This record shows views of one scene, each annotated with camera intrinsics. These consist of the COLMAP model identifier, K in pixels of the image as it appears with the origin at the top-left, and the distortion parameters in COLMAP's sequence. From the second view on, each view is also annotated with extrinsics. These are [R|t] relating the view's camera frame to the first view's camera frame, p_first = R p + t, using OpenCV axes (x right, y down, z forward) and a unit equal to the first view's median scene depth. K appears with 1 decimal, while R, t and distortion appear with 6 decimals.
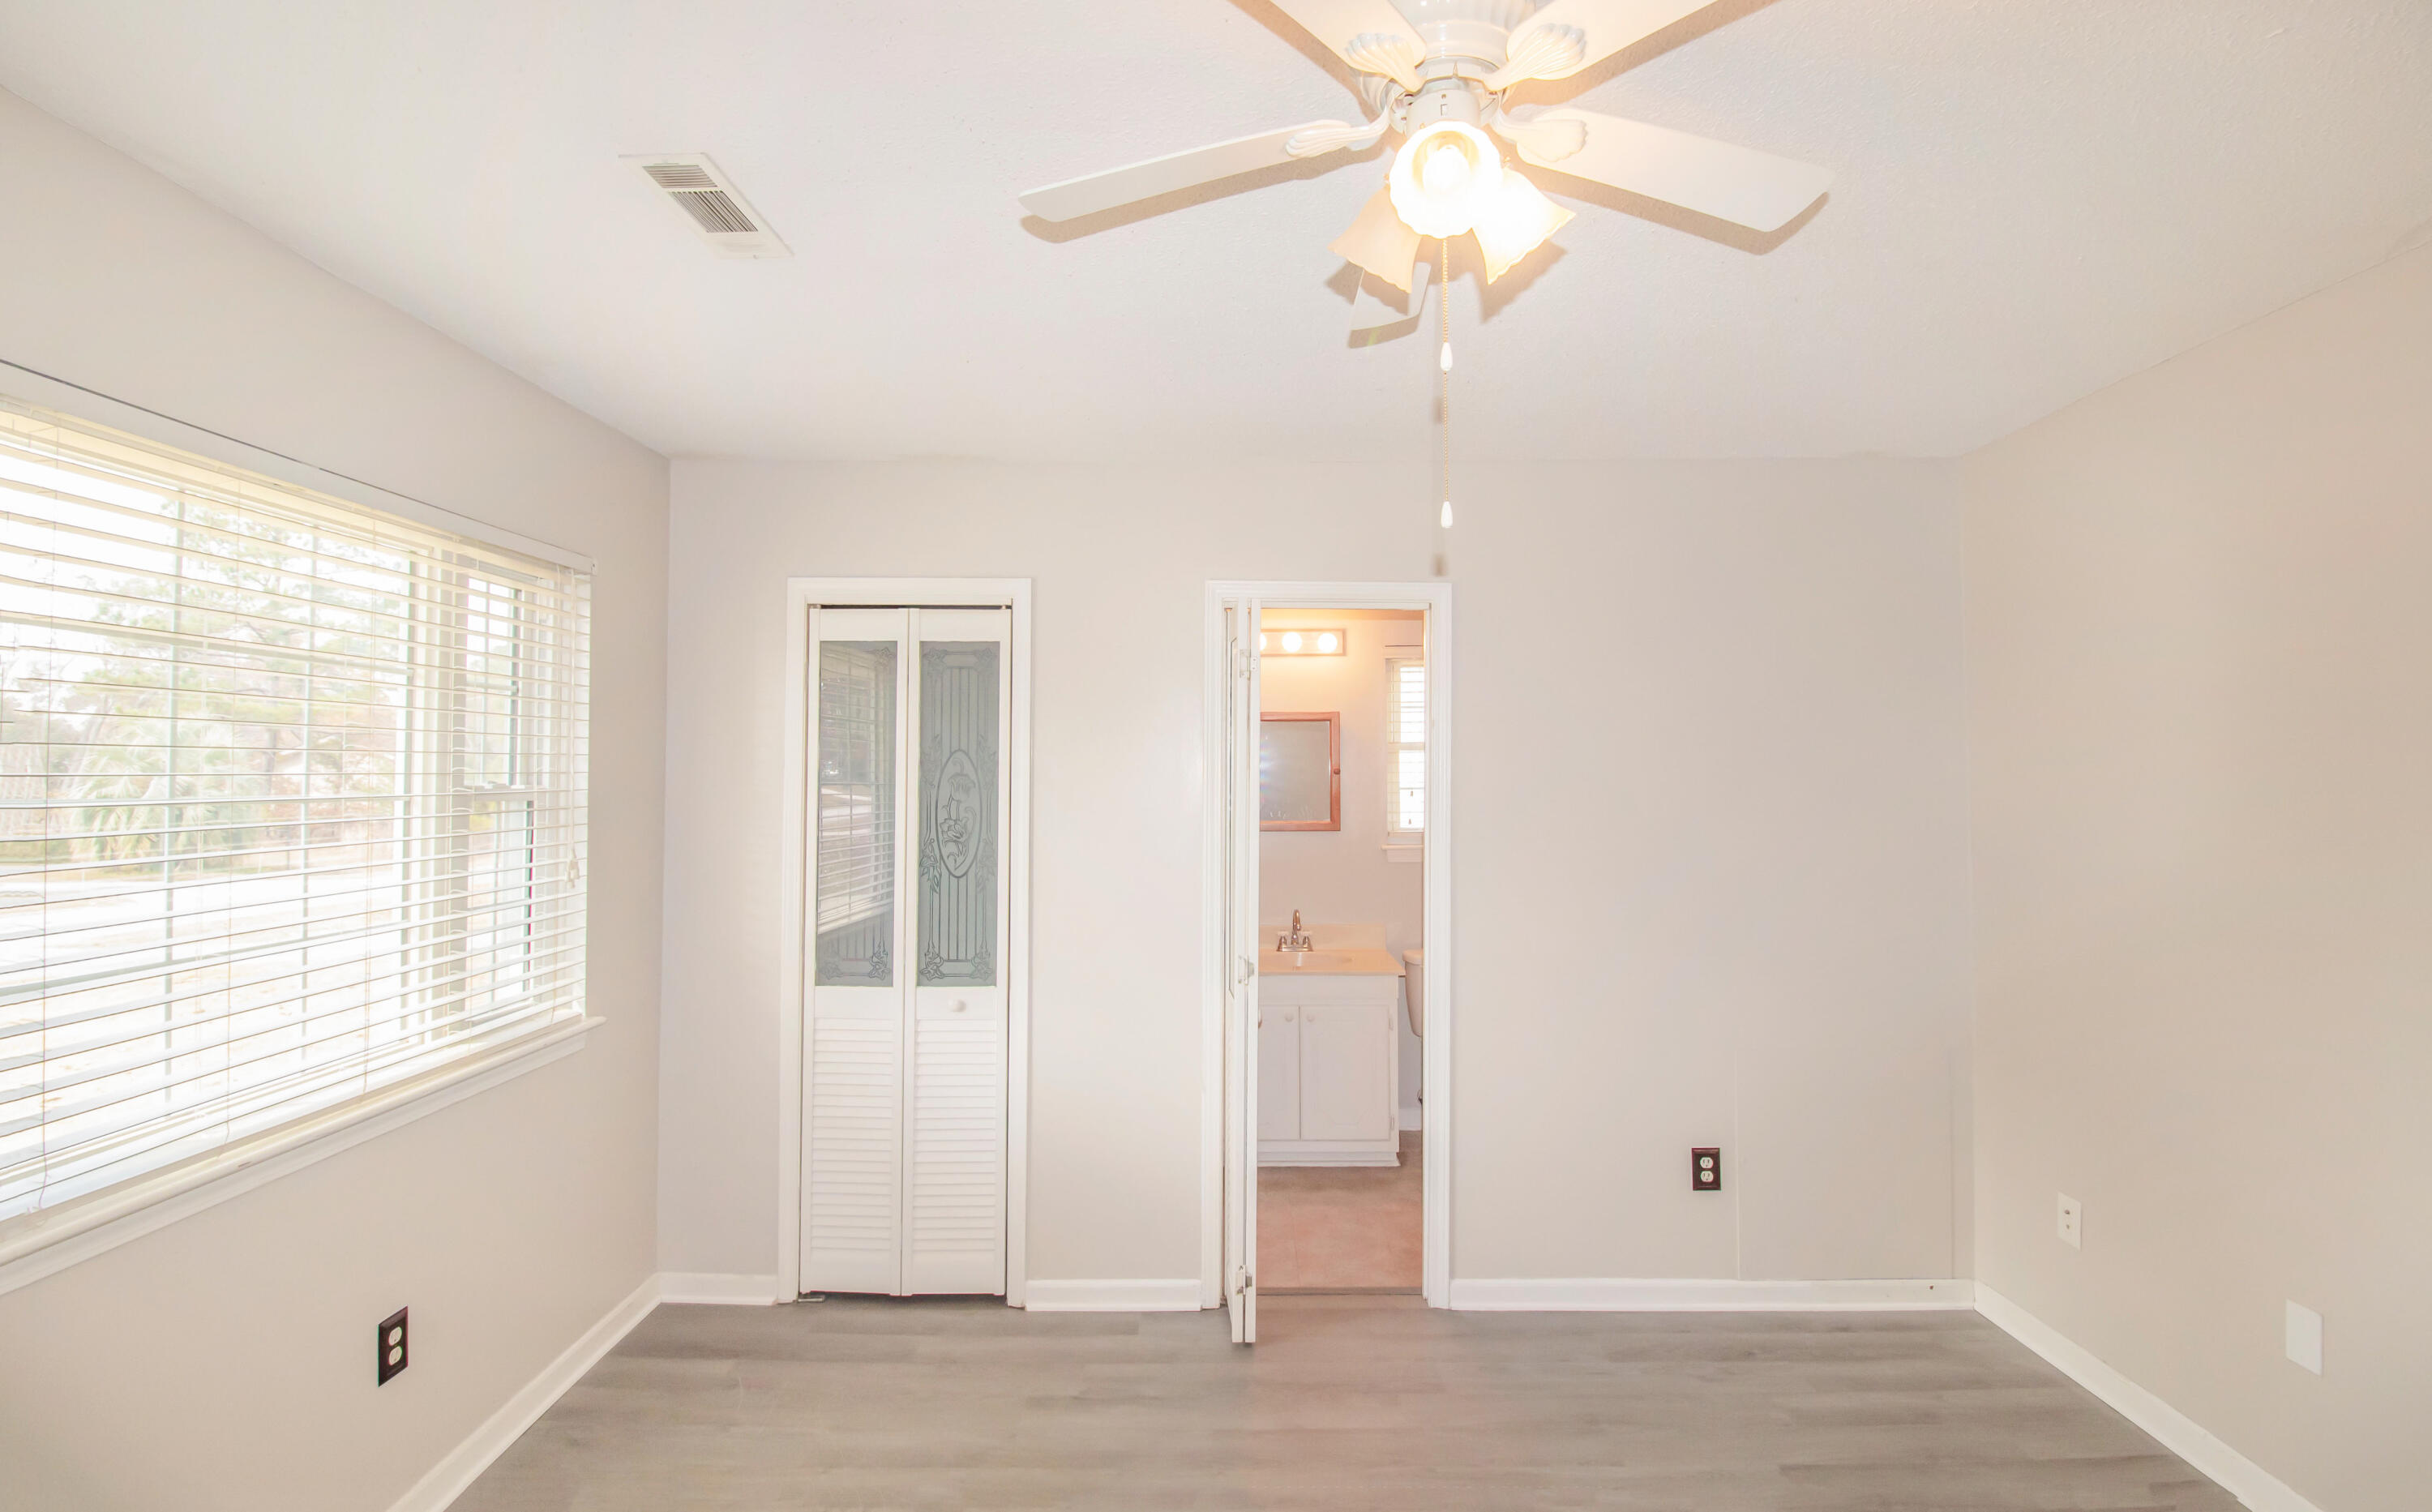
lens RADIAL K [[1139.2, 0, 1220.6], [0, 1139.2, 764.6], [0, 0, 1]] dist [0.009780, -0.001798]
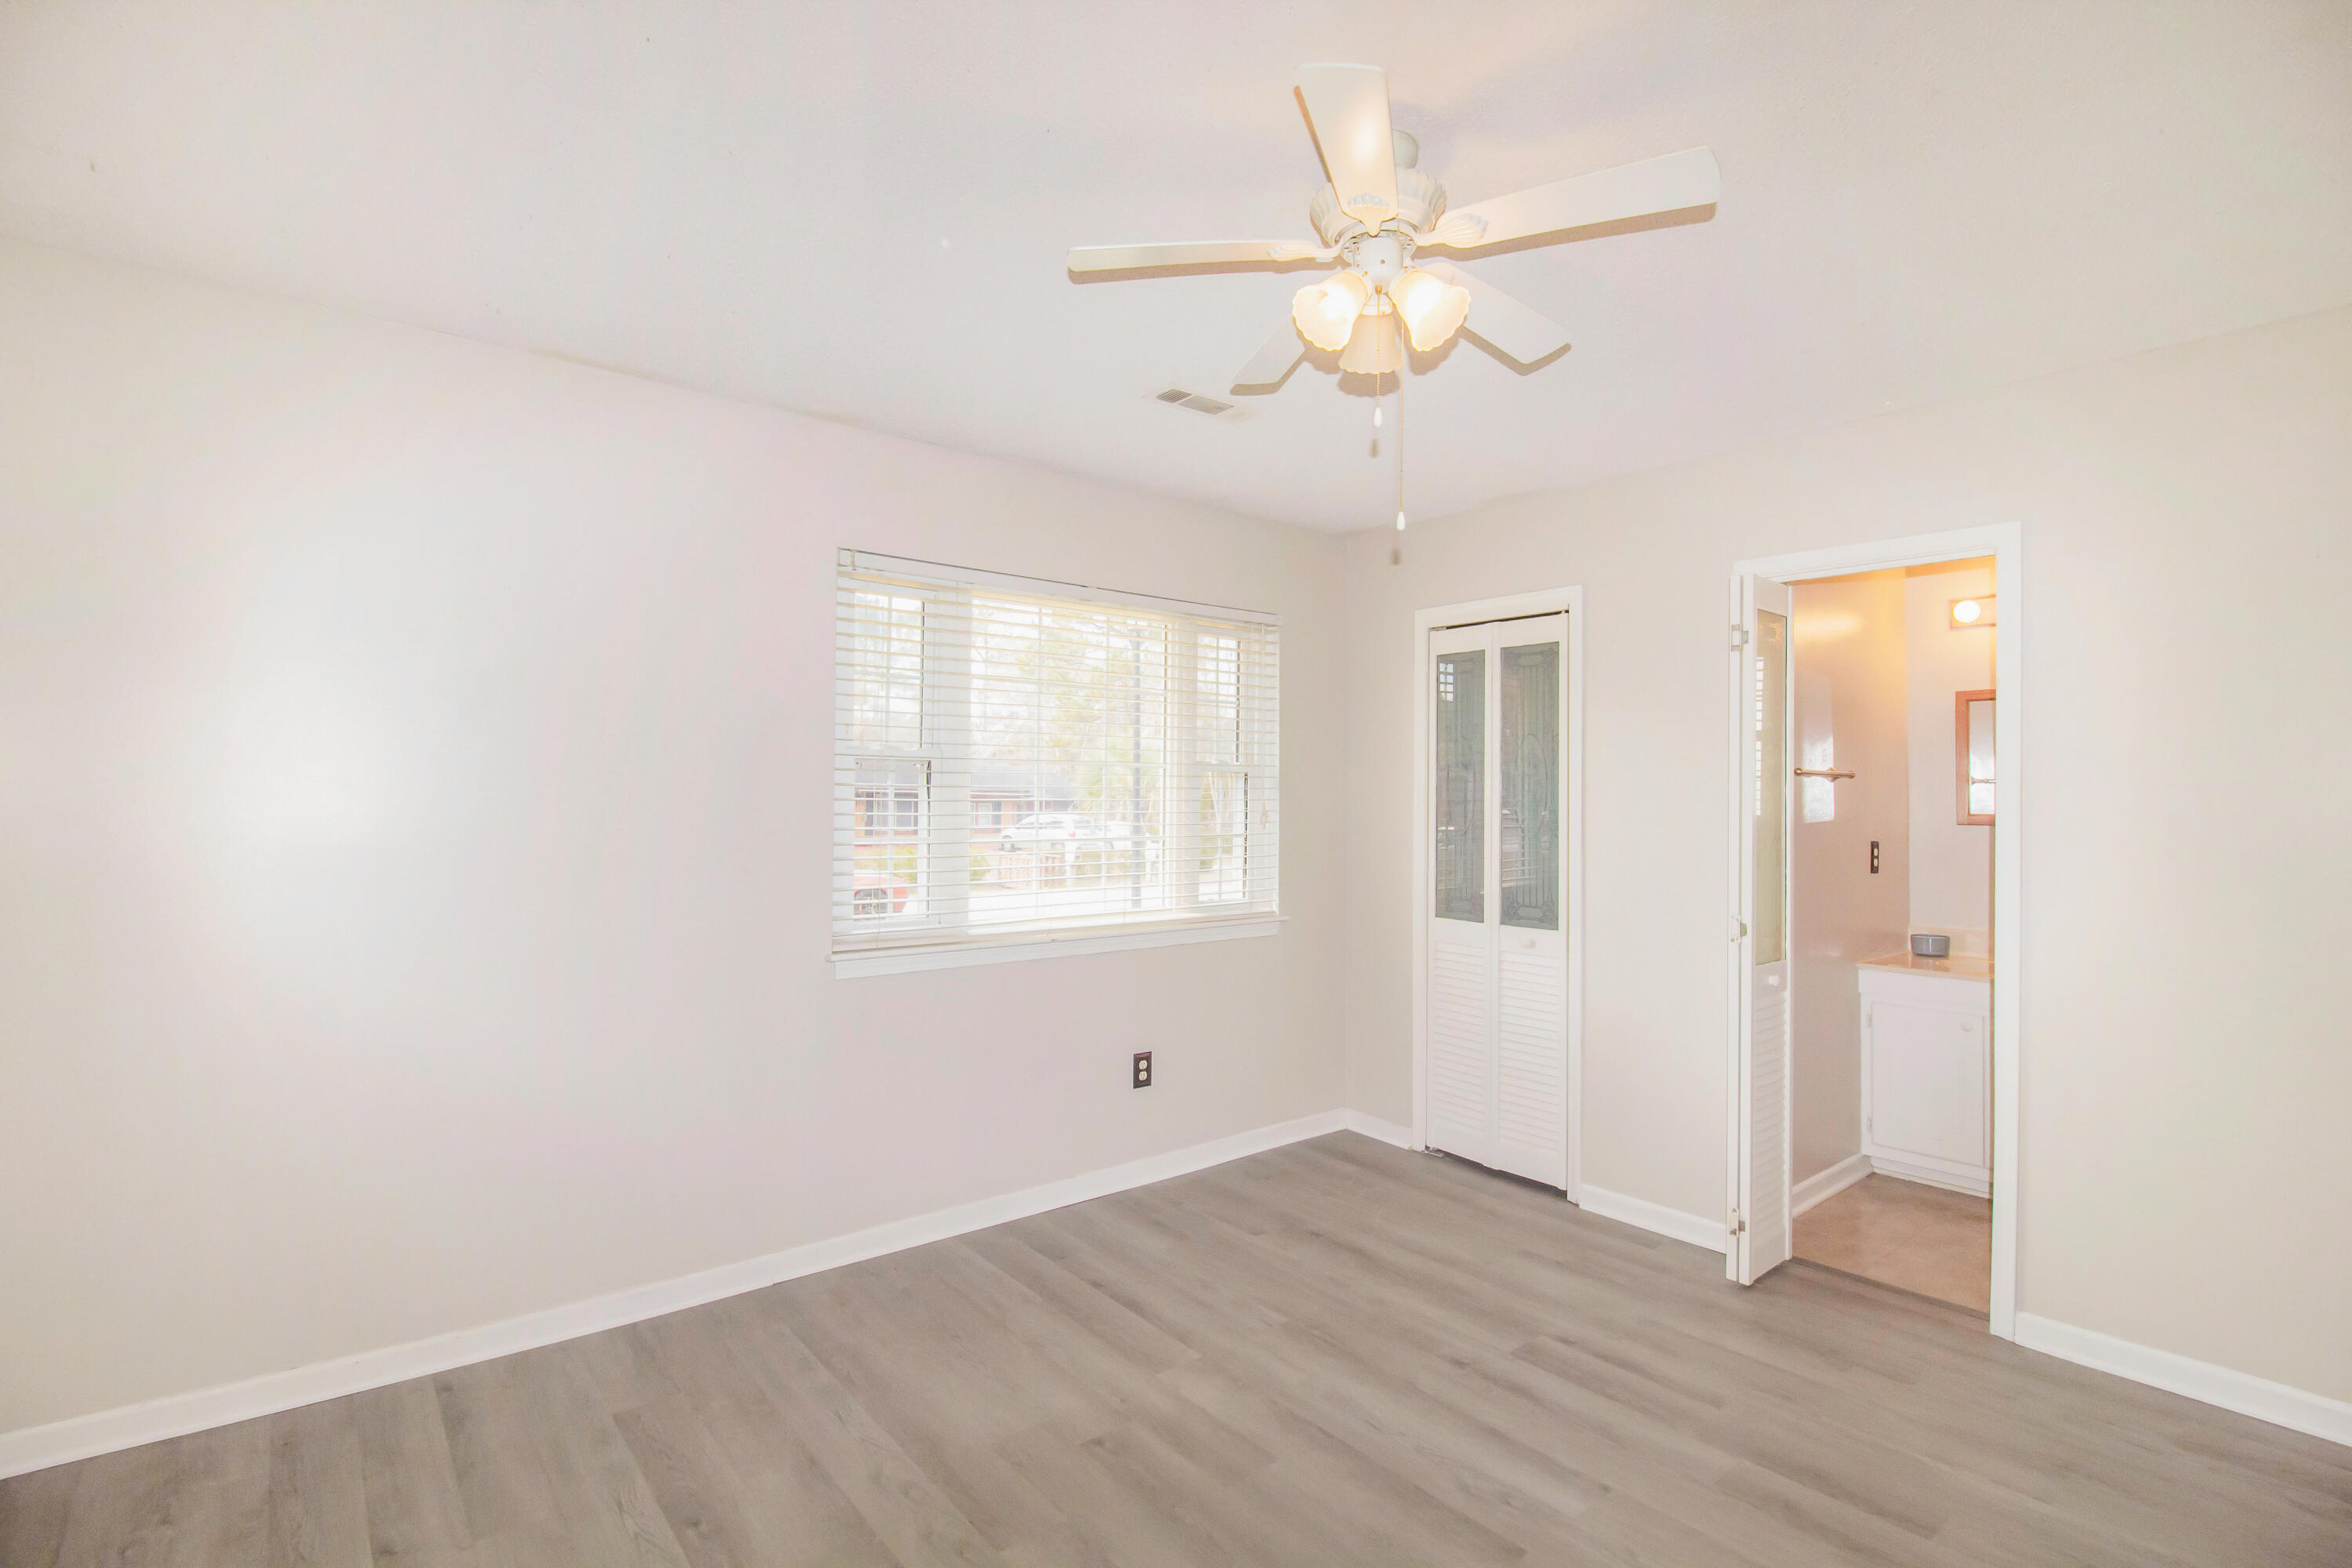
lens RADIAL K [[1103.0, 0, 1170.5], [0, 1103.0, 785.4], [0, 0, 1]] dist [-0.004136, -0.000400]
pose [[0.632380, -0.005777, -0.774637, 0.452182], [0.000367, 0.999974, -0.007157, 0.052189], [0.774658, 0.004242, 0.632366, -0.045178]]
